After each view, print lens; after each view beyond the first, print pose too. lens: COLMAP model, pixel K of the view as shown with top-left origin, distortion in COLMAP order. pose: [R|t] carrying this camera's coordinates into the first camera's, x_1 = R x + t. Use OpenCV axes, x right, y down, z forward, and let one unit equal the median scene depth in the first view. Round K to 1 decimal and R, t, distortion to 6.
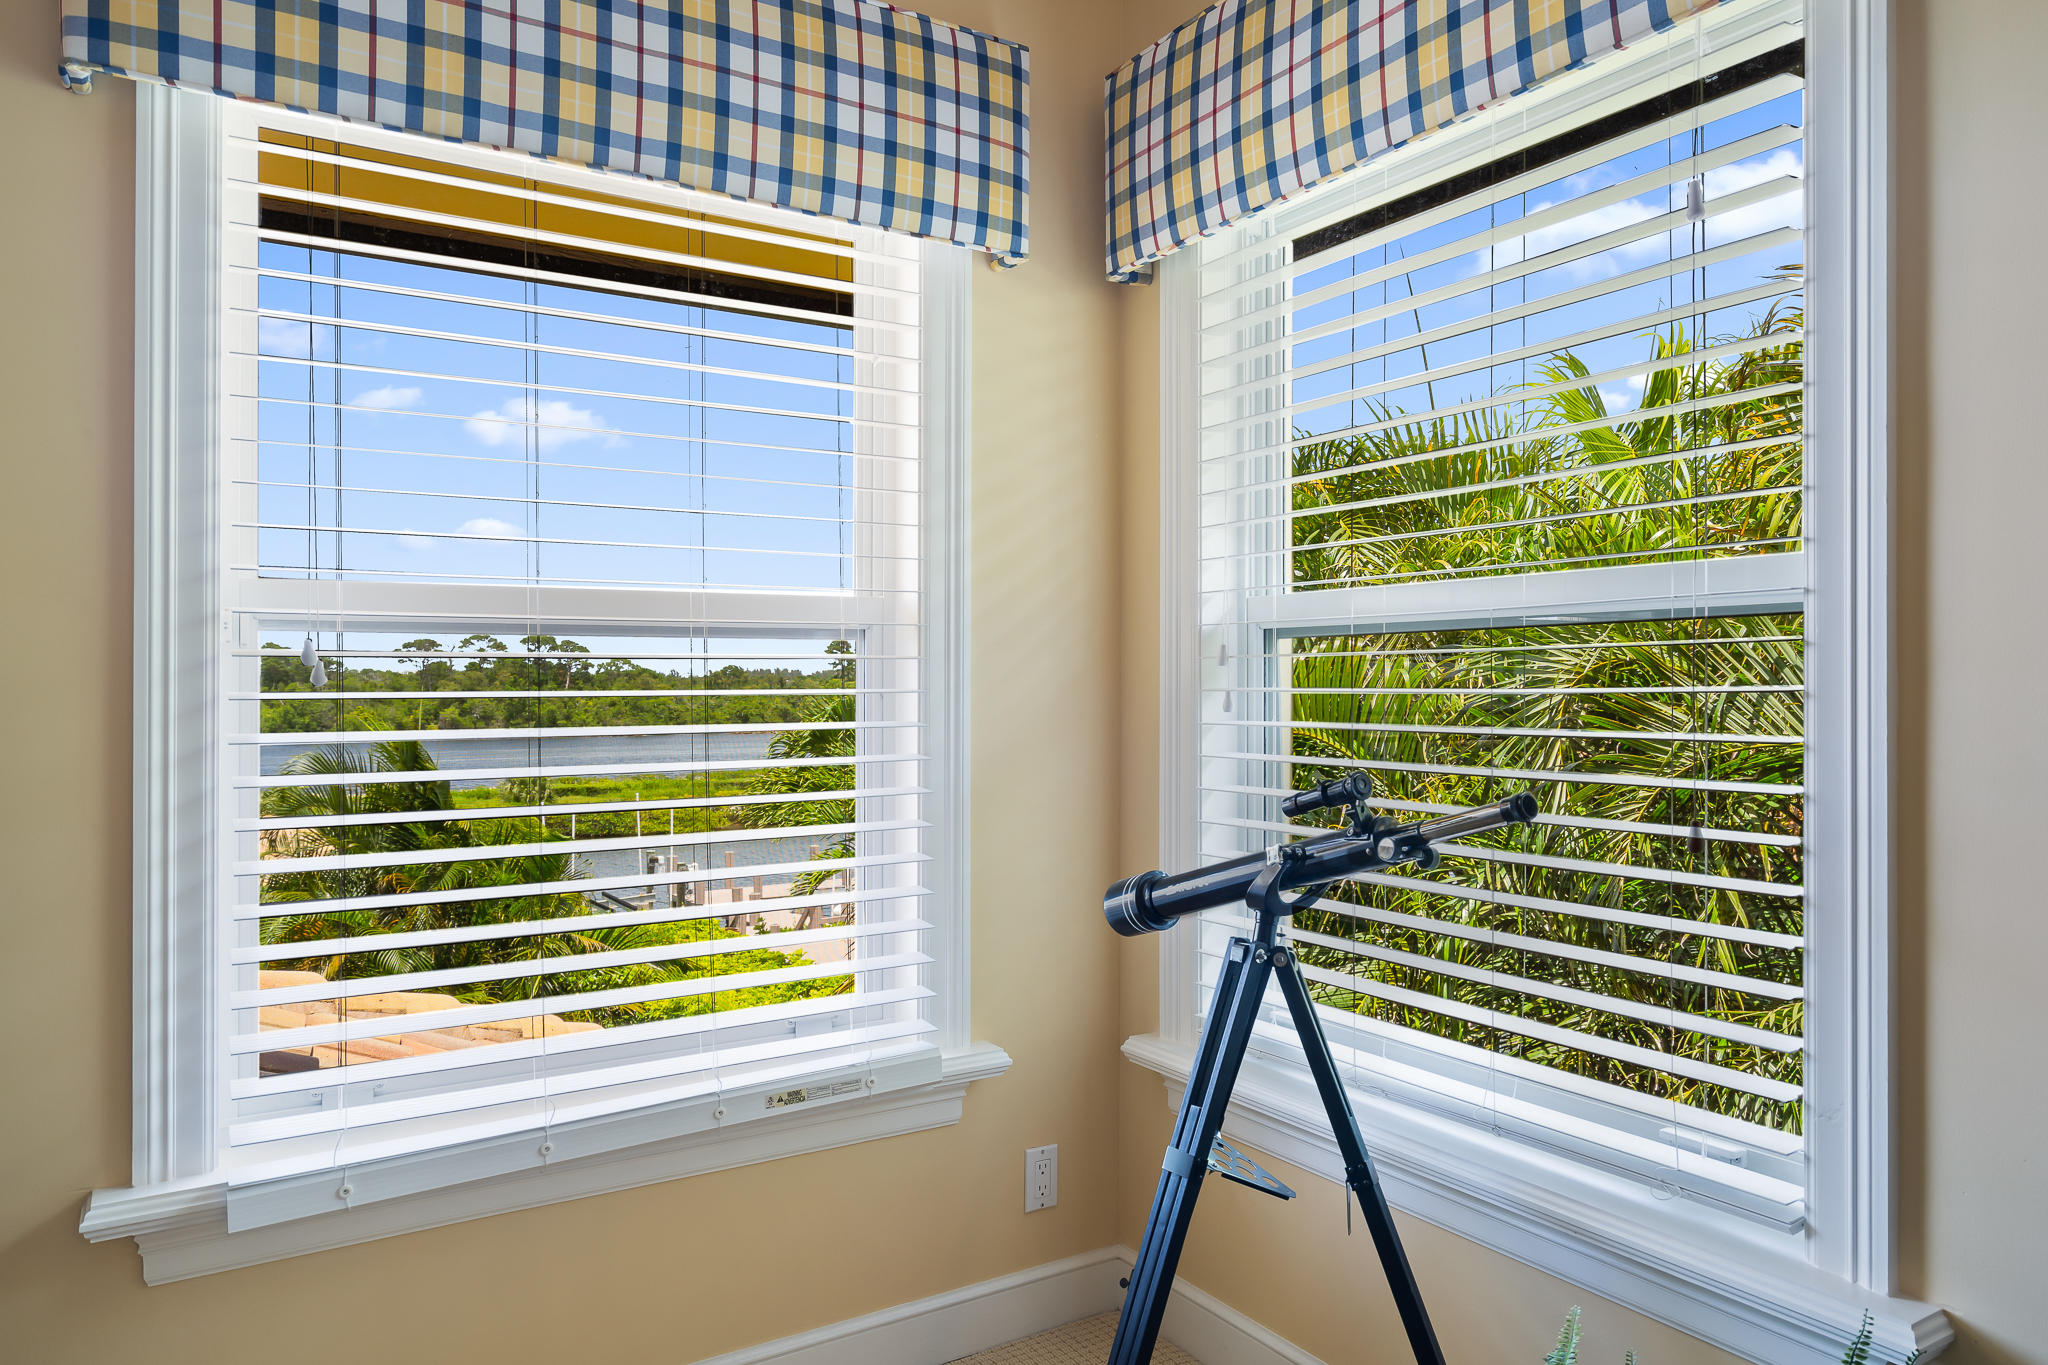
lens RADIAL K [[1387.1, 0, 1022.3], [0, 1387.1, 695.8], [0, 0, 1]] dist [0.008168, 0.004609]
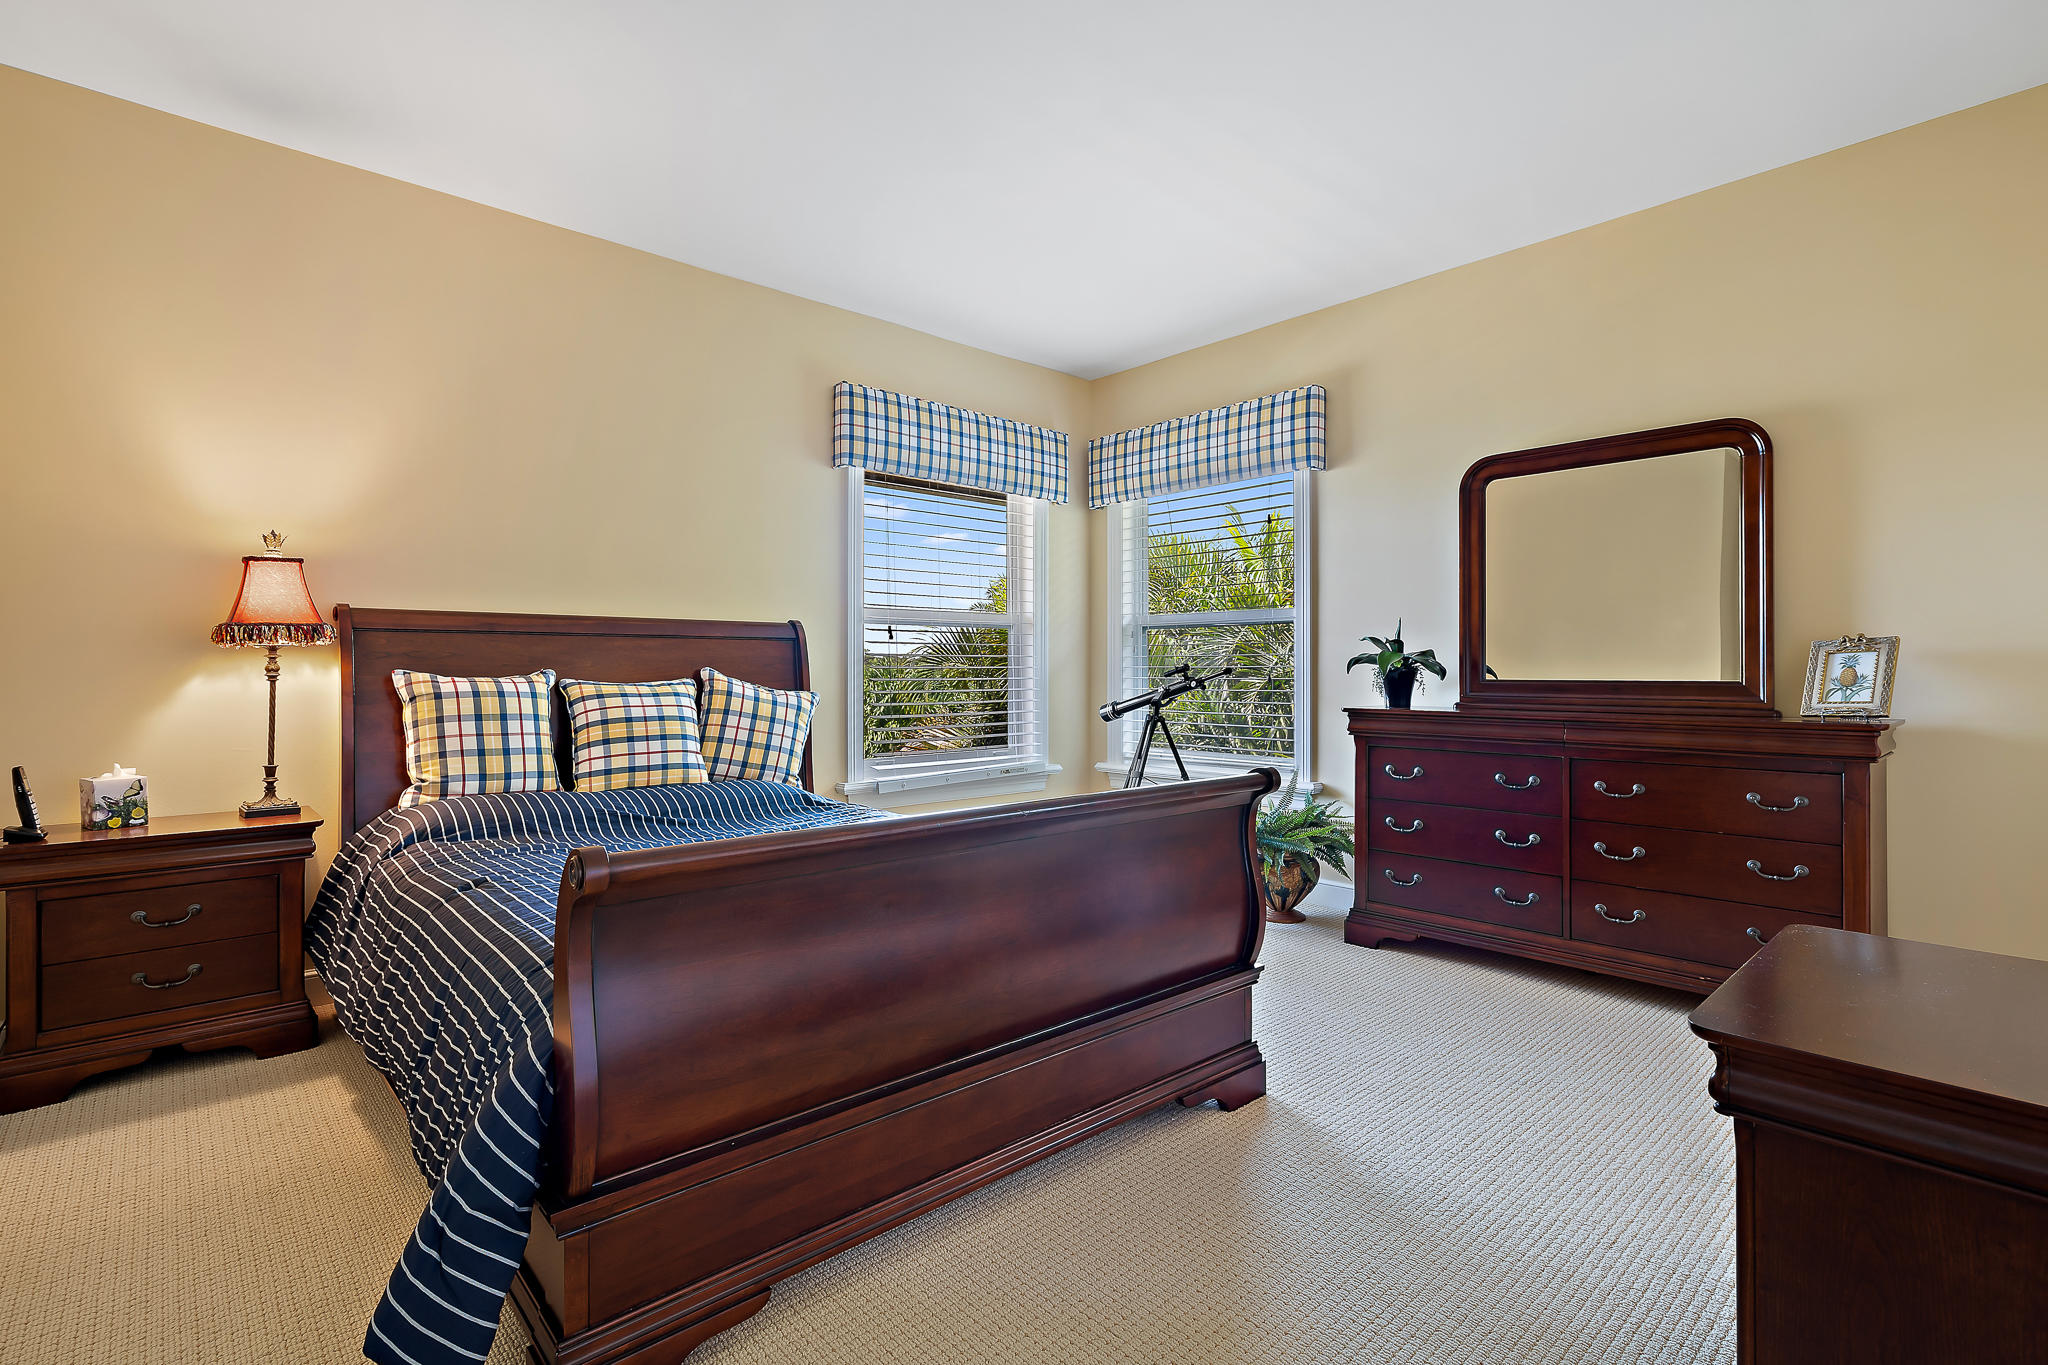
lens RADIAL K [[954.7, 0, 1024.0], [0, 954.7, 682.5], [0, 0, 1]] dist [0.002971, 0.001580]
pose [[0.985119, -0.003282, 0.171844, -0.467432], [0.001516, 0.999945, 0.010407, 0.056758], [-0.171868, -0.009991, 0.985069, -1.084057]]
